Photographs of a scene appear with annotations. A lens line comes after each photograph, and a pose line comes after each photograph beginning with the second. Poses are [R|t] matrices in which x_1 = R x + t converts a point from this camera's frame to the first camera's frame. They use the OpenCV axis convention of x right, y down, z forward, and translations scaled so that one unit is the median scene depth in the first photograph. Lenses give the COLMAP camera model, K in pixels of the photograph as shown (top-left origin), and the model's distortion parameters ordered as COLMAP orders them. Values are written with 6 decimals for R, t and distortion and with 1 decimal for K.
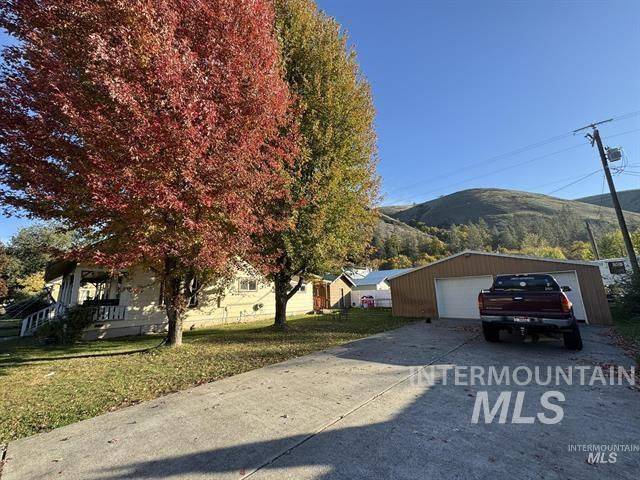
lens RADIAL K [[257.9, 0, 319.6], [0, 257.9, 237.3], [0, 0, 1]] dist [0.001468, 0.000189]
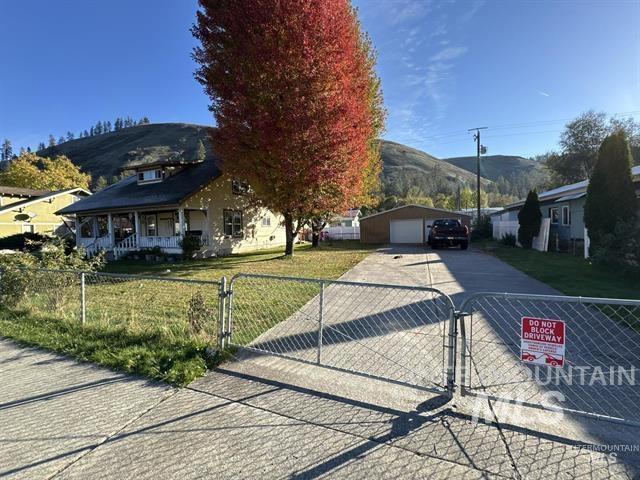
lens RADIAL K [[255.3, 0, 319.2], [0, 255.3, 239.7], [0, 0, 1]] dist [-0.001204, -0.000063]
pose [[0.934986, -0.010333, 0.354533, -0.556604], [-0.075507, 0.970864, 0.227425, -0.053545], [-0.346553, -0.239409, 0.906964, -0.341293]]
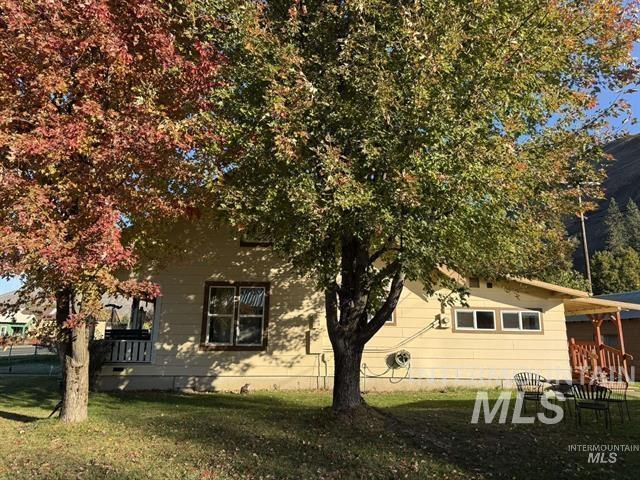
lens RADIAL K [[443.0, 0, 320.0], [0, 443.0, 240.0], [0, 0, 1]] dist [0.035673, -0.001144]
pose [[0.709801, -0.111298, -0.695553, 0.249835], [0.118062, 0.992268, -0.038295, 0.088989], [0.694437, -0.054936, 0.717453, 0.414274]]
